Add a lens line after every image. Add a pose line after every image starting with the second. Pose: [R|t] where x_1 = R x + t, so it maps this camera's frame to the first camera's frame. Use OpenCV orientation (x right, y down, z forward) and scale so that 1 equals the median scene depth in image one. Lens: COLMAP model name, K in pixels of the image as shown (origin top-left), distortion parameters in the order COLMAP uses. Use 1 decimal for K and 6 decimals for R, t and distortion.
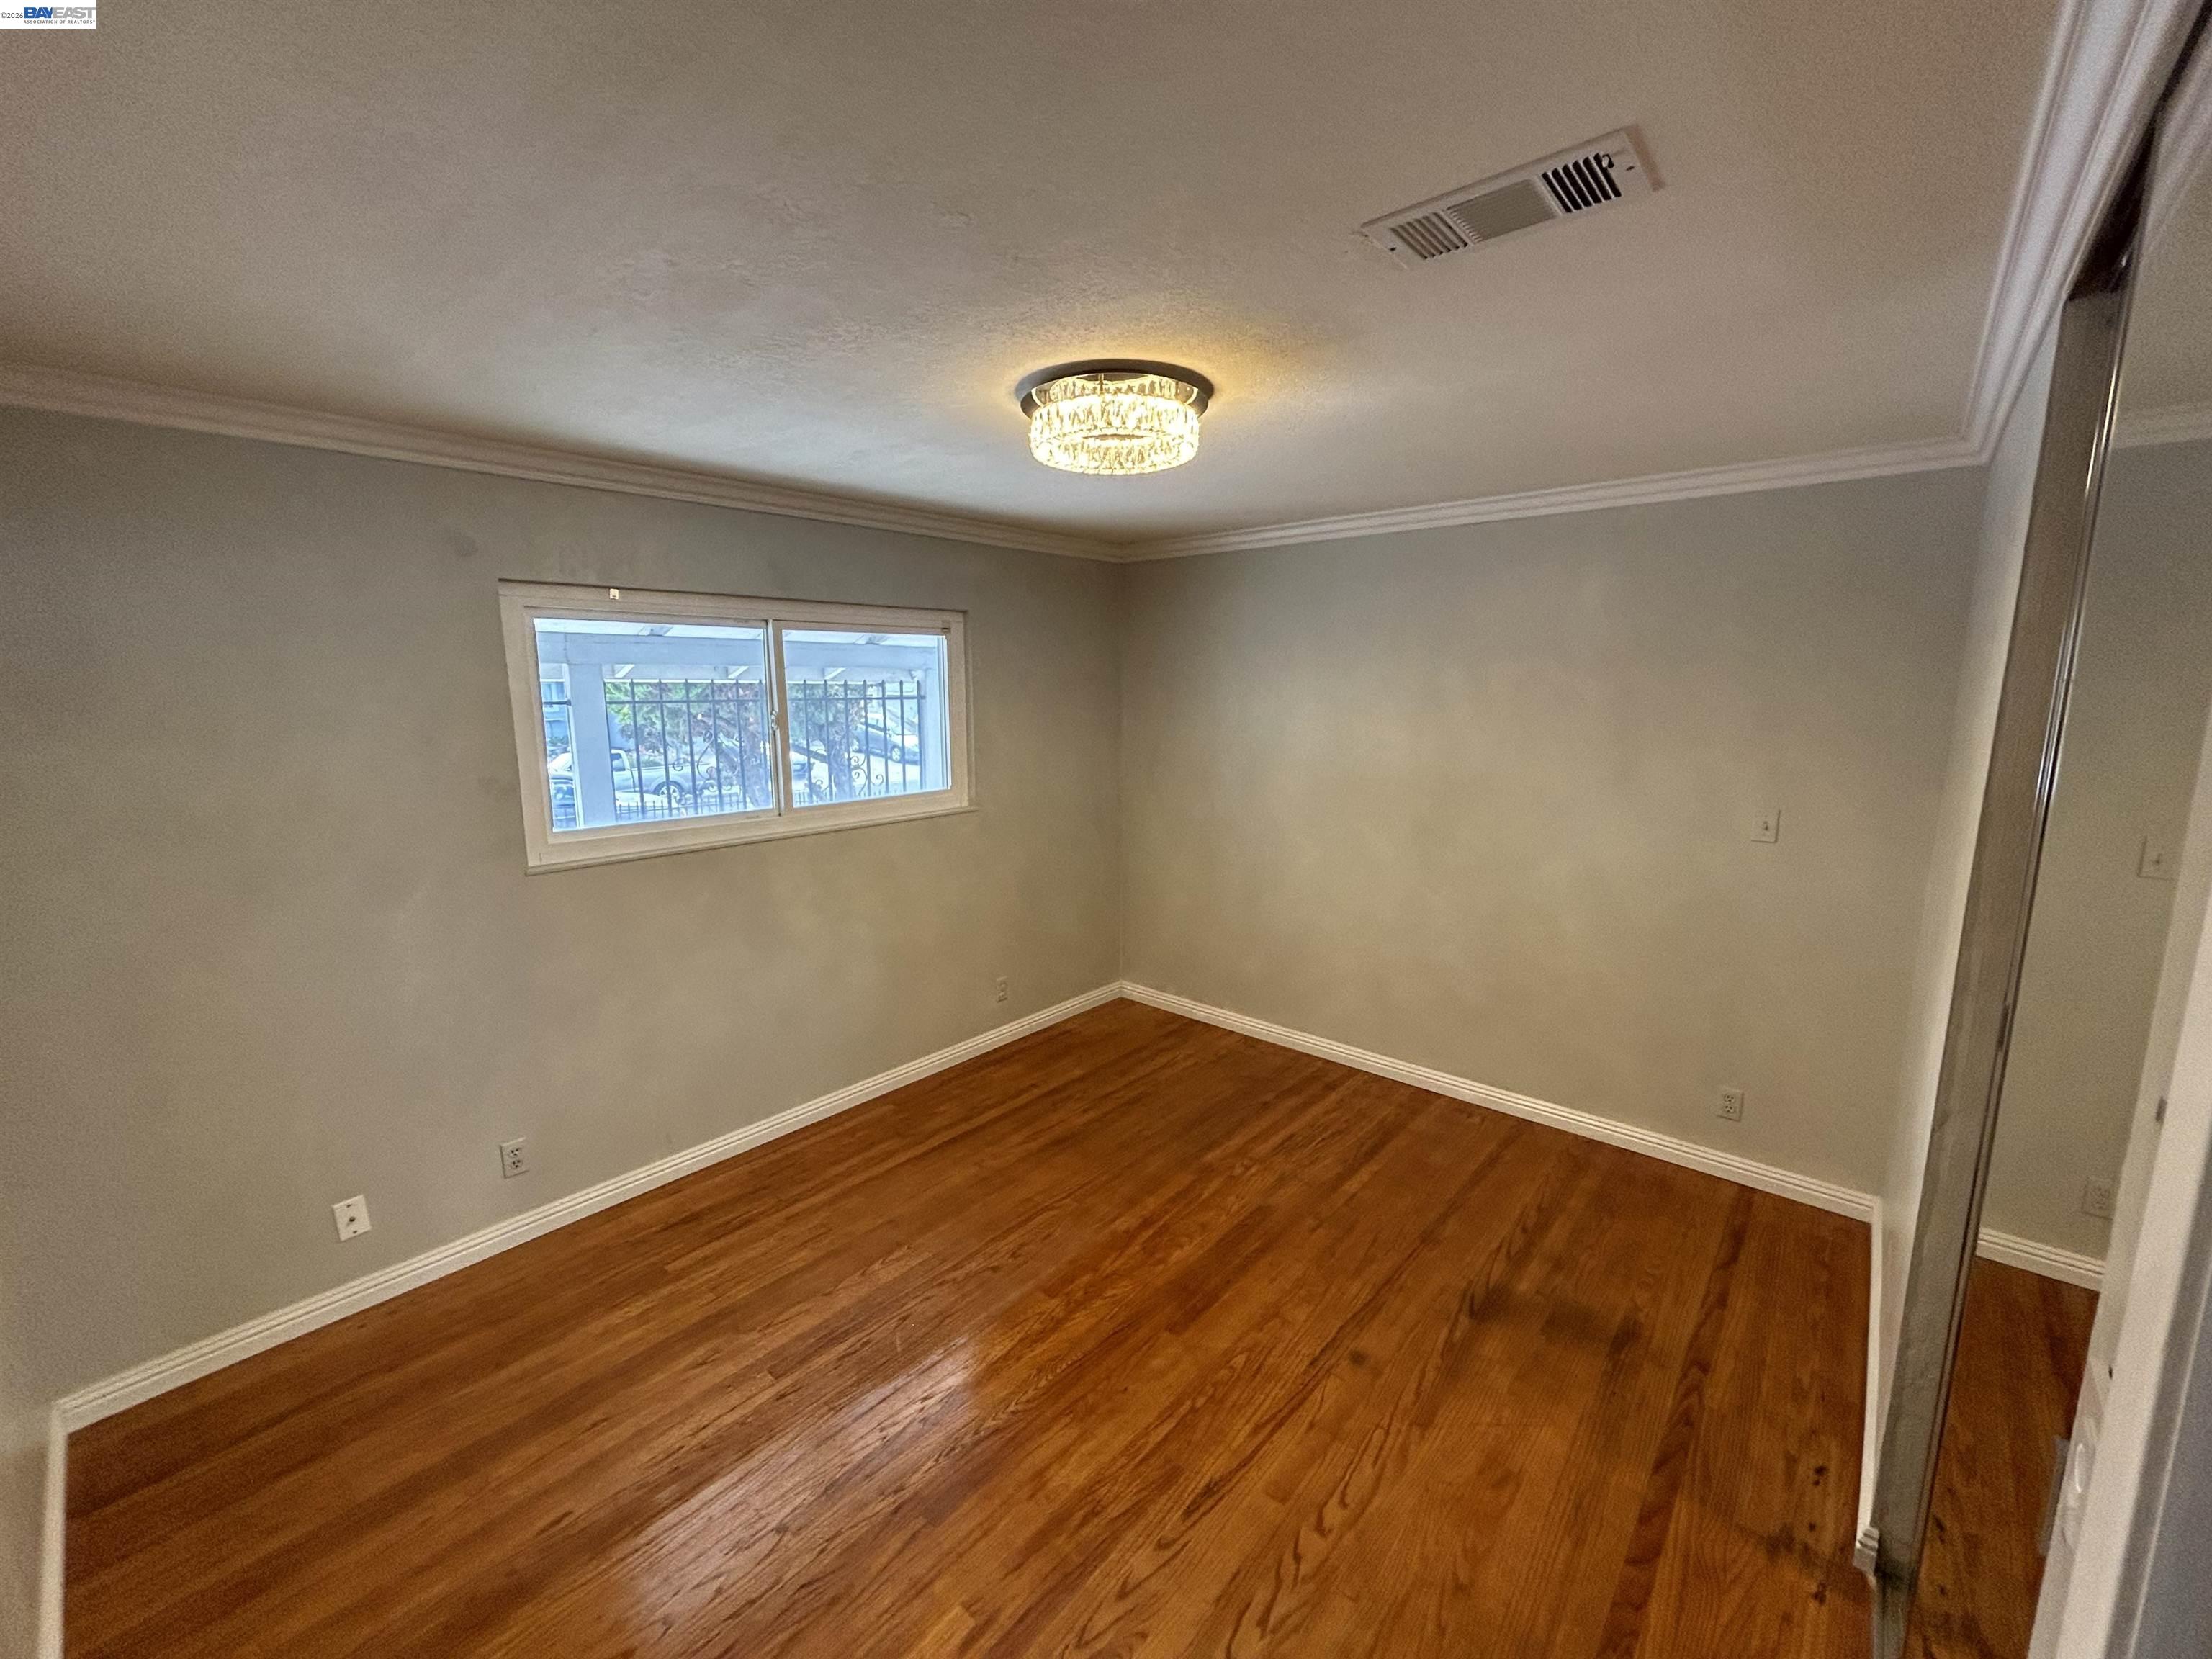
lens RADIAL K [[890.6, 0, 1106.0], [0, 890.6, 829.5], [0, 0, 1]] dist [0.001433, 0.000358]
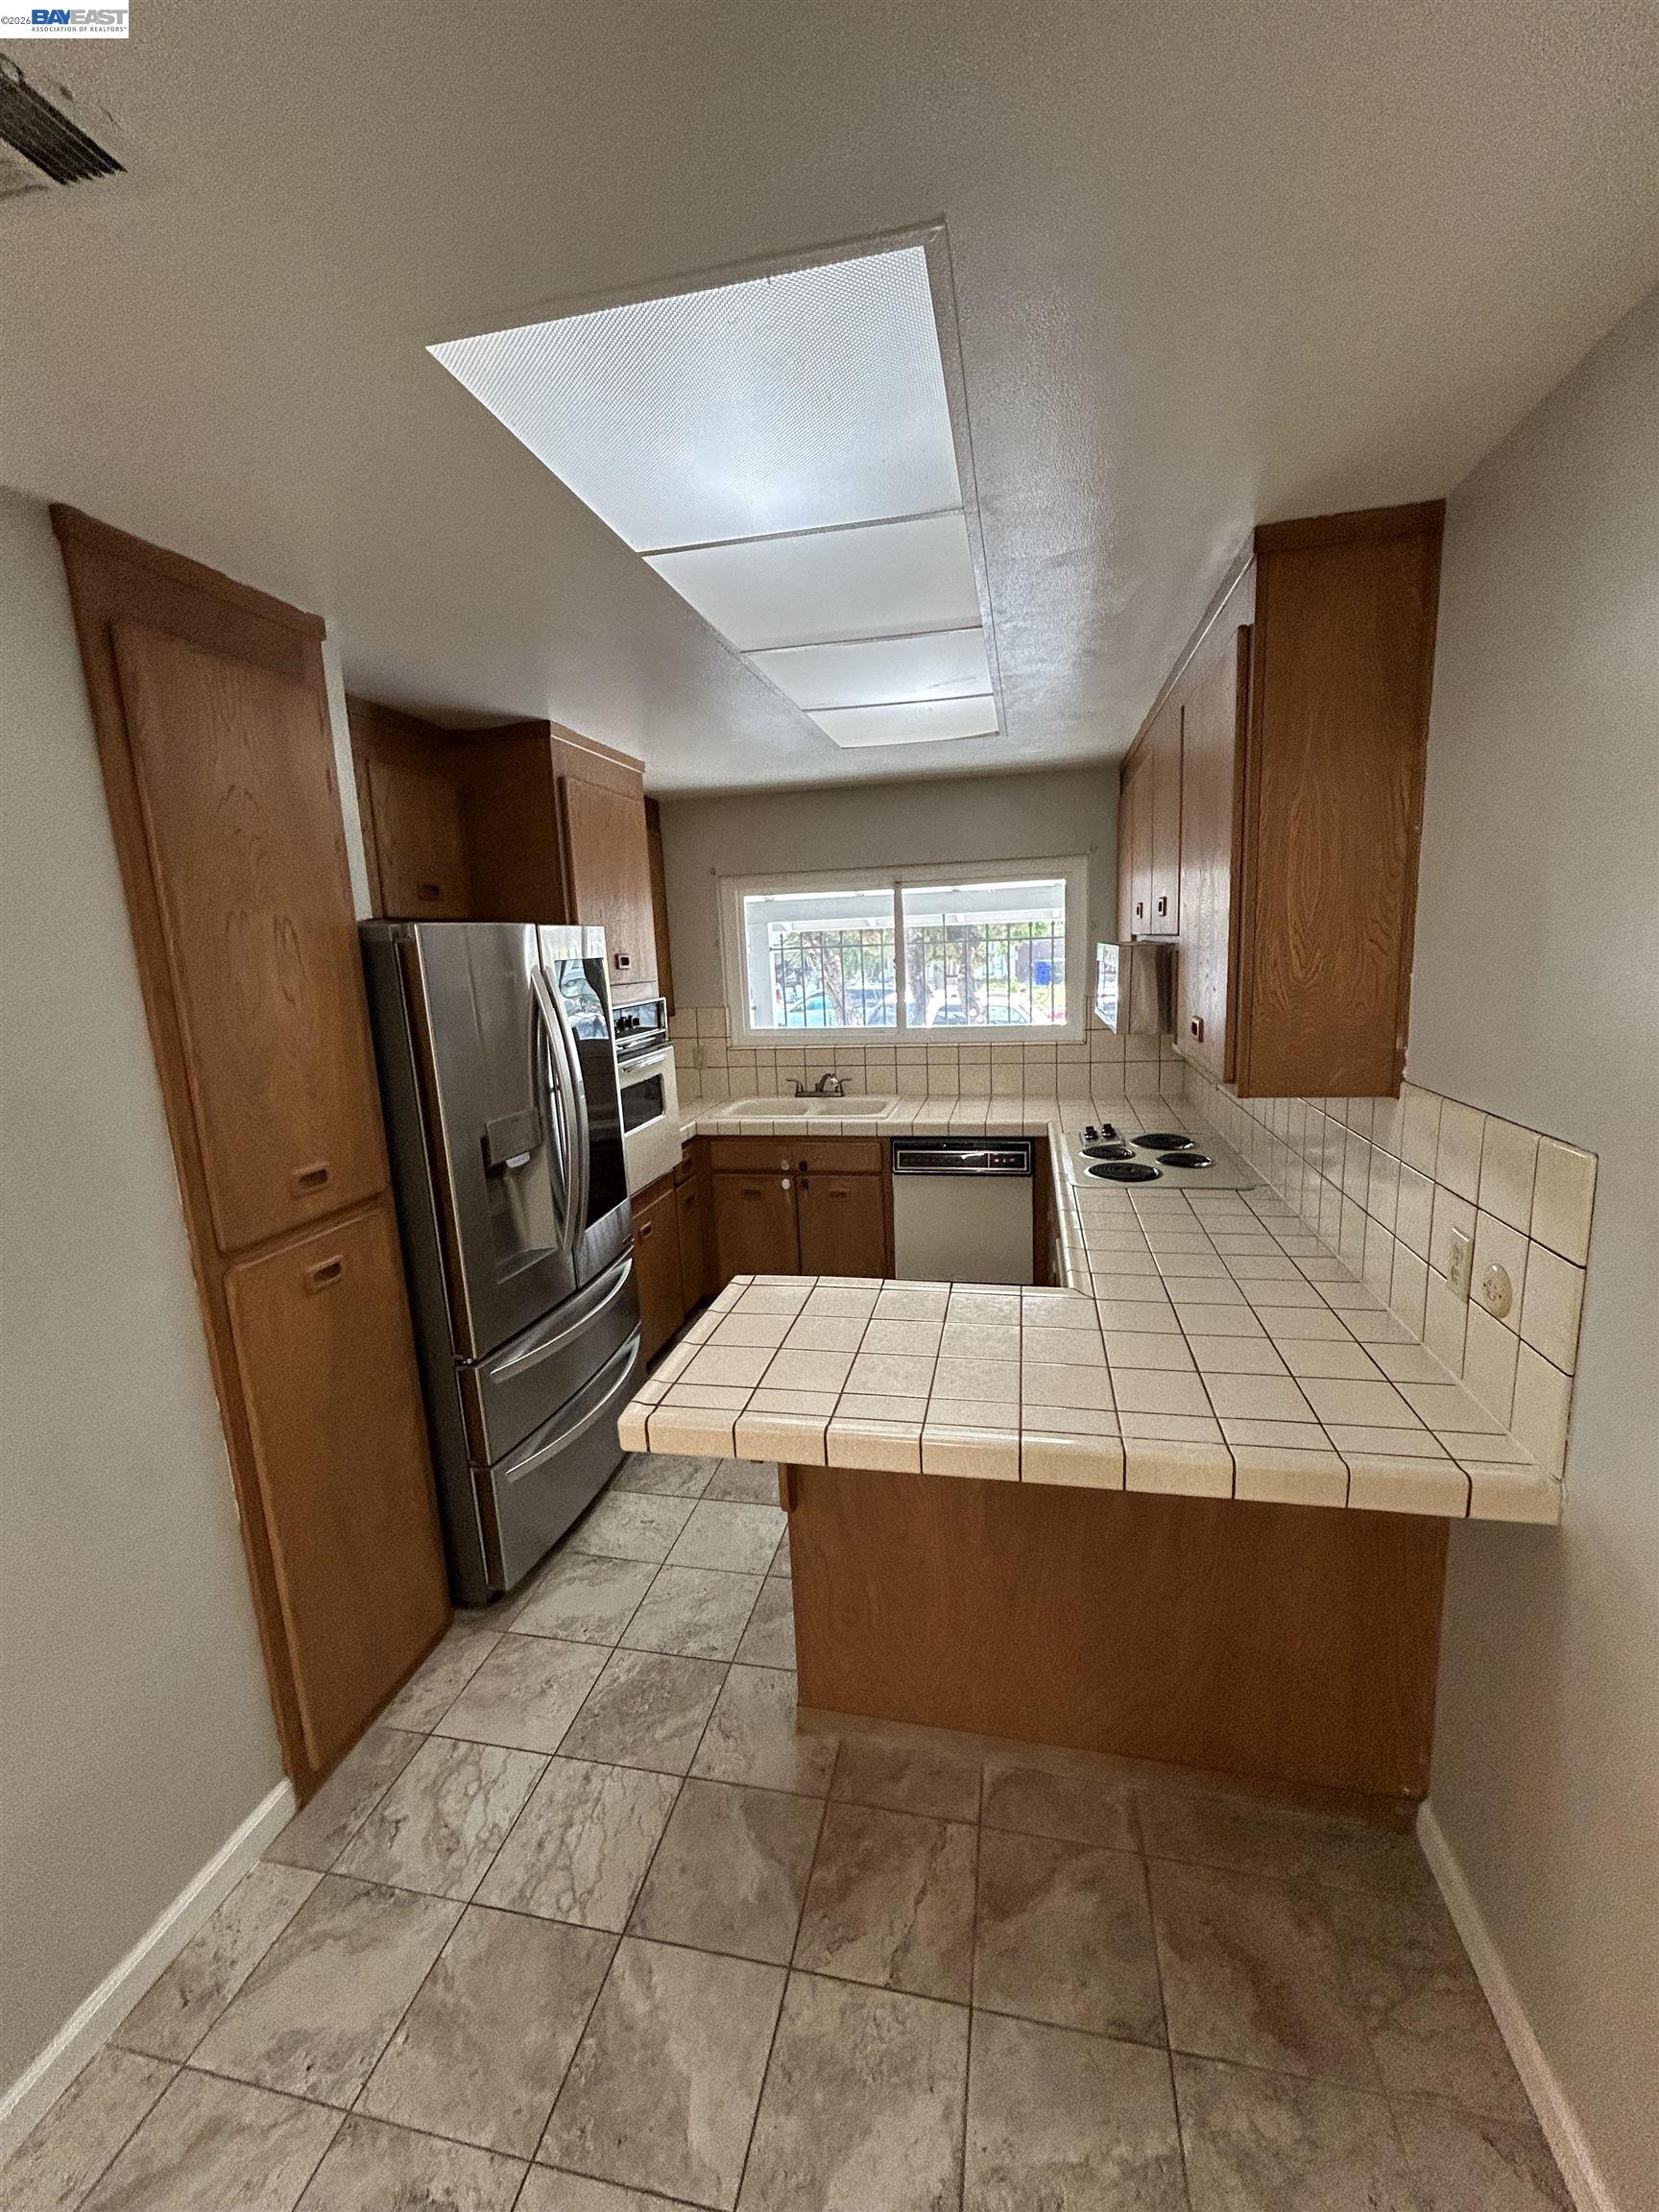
lens RADIAL K [[890.6, 0, 829.7], [0, 890.6, 1114.4], [0, 0, 1]] dist [0.001433, 0.000358]
pose [[0.483999, 0.139956, -0.863804, 0.706199], [-0.108249, 0.989121, 0.099607, -0.002833], [0.868347, 0.045296, 0.493884, 0.201777]]
